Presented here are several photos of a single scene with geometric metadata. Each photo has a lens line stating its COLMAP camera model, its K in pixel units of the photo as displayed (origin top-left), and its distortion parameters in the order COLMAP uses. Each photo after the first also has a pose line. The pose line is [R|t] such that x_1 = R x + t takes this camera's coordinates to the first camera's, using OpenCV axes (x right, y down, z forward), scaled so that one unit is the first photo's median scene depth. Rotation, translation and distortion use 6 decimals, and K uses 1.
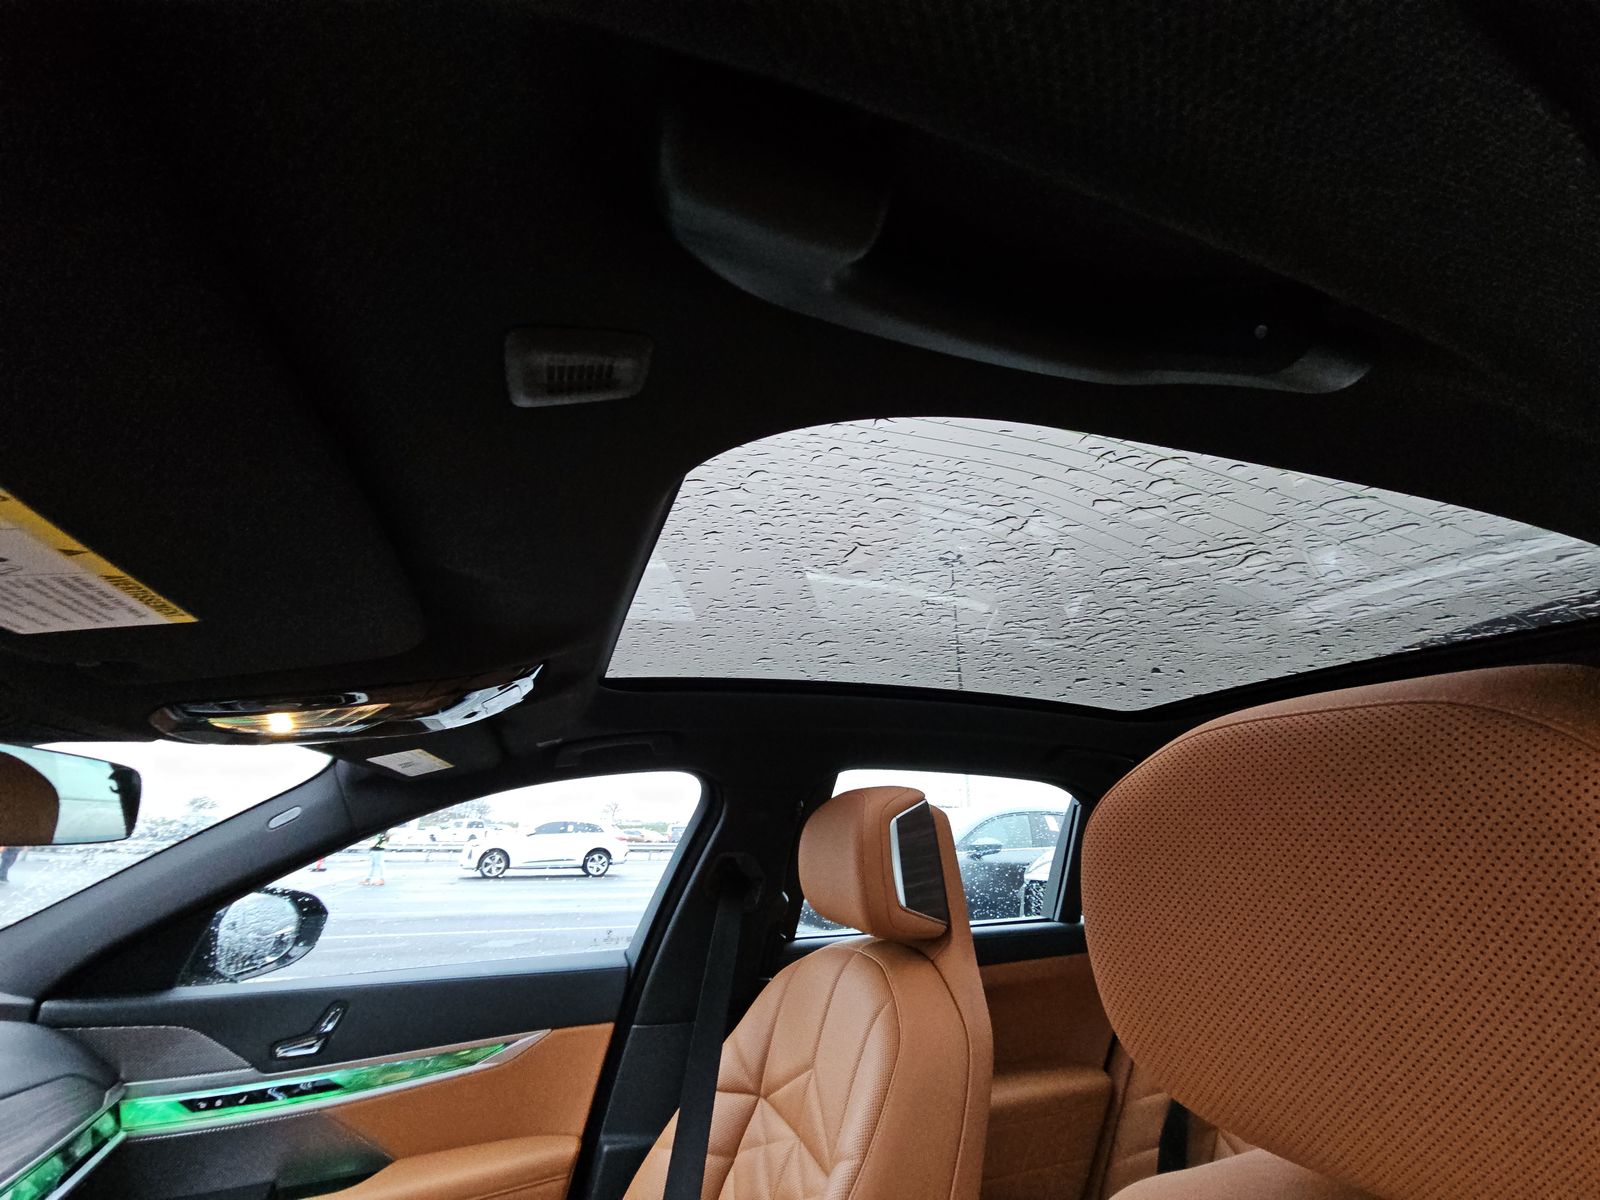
lens RADIAL K [[652.0, 0, 800.0], [0, 652.0, 600.0], [0, 0, 1]] dist [0.017072, -0.012113]
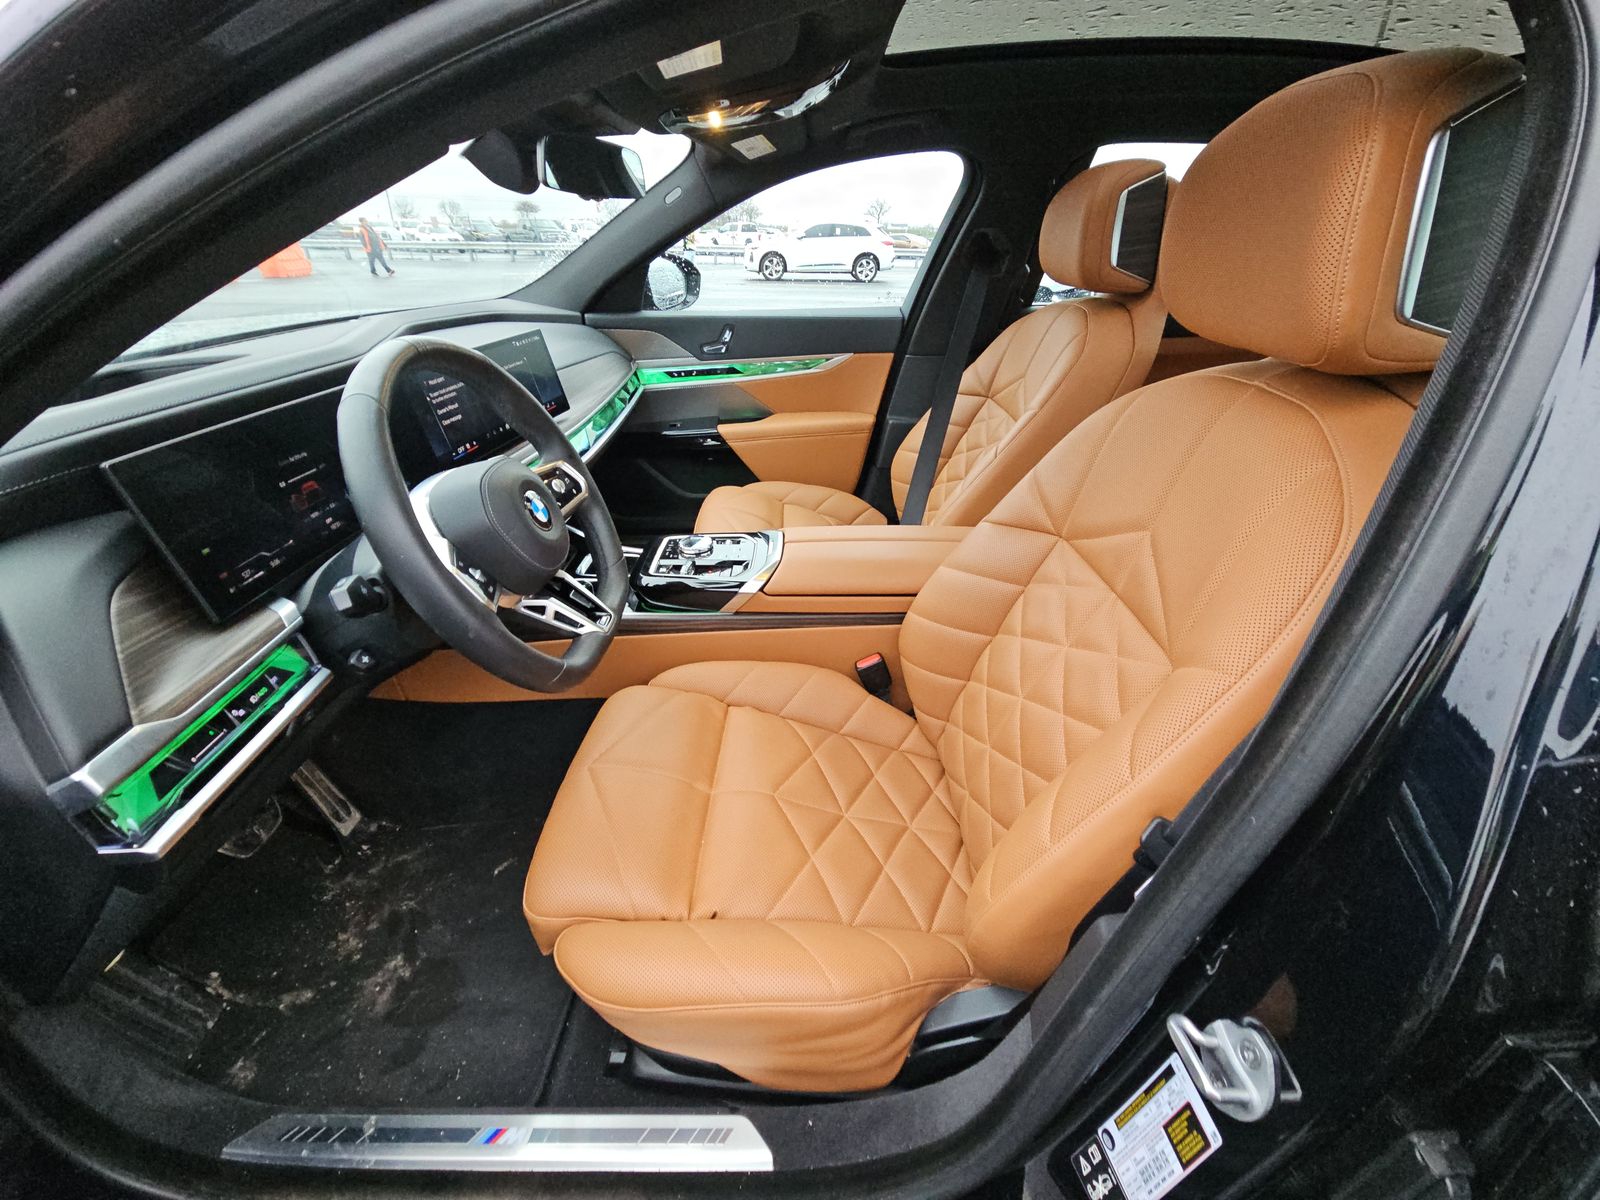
lens RADIAL K [[654.4, 0, 803.1], [0, 654.4, 613.3], [0, 0, 1]] dist [-0.001199, -0.000032]
pose [[0.935047, 0.179648, -0.305638, 0.093701], [0.114355, 0.663194, 0.739660, -0.092919], [0.335575, -0.726568, 0.599573, -0.436362]]
